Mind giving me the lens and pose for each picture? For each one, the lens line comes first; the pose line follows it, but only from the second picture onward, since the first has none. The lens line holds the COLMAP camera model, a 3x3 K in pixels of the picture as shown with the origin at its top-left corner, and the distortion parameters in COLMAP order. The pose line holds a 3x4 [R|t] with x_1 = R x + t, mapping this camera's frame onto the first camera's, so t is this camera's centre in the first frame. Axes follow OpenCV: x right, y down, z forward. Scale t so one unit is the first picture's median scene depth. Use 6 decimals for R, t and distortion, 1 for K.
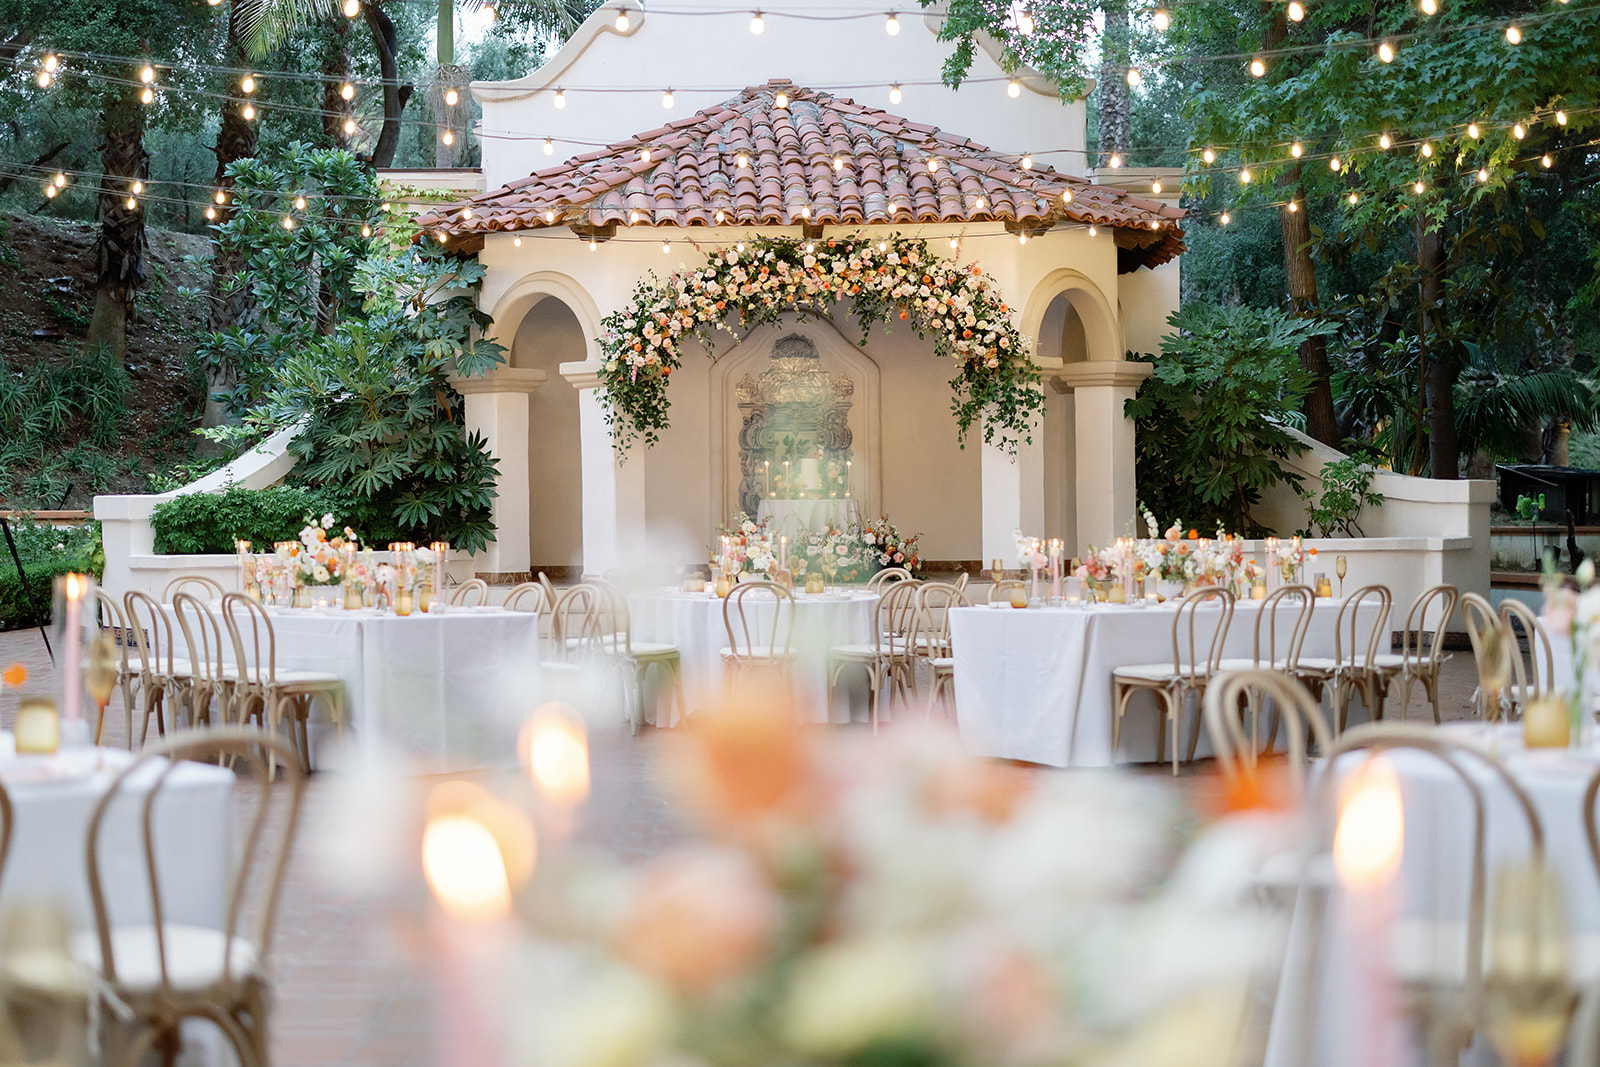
lens RADIAL K [[2306.7, 0, 800.0], [0, 2306.7, 533.5], [0, 0, 1]] dist [0.026360, 0.013197]
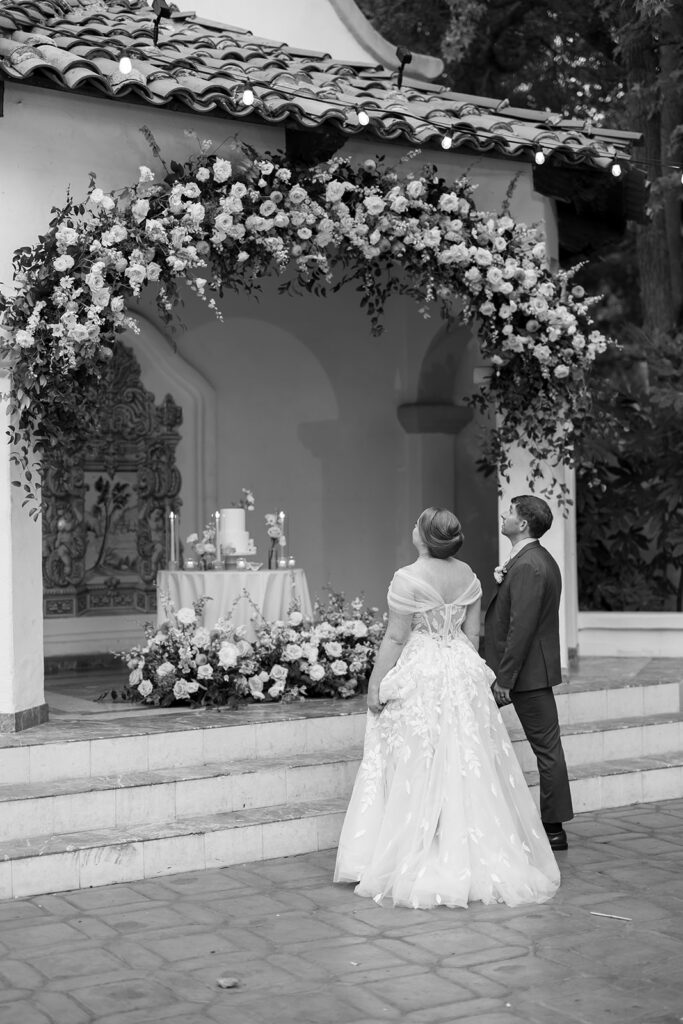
lens RADIAL K [[1408.9, 0, 341.5], [0, 1408.9, 512.0], [0, 0, 1]] dist [-0.001289, -0.000584]
pose [[0.879565, 0.004115, 0.475762, -0.167697], [0.012021, 0.999451, -0.030870, -0.018970], [-0.475628, 0.032871, 0.879032, 0.641667]]
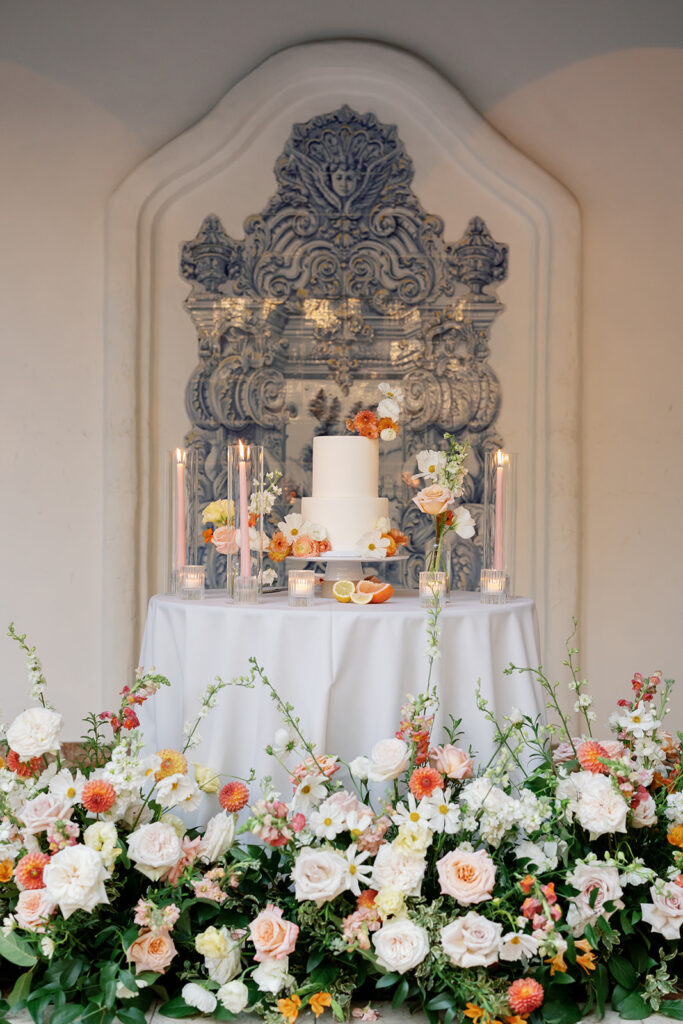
lens RADIAL K [[1476.3, 0, 341.5], [0, 1476.3, 512.0], [0, 0, 1]] dist [0.026360, 0.013197]
pose [[0.997596, 0.015327, -0.067583, 0.015348], [-0.016405, 0.999746, -0.015428, -0.022242], [0.067330, 0.016500, 0.997594, 0.860704]]
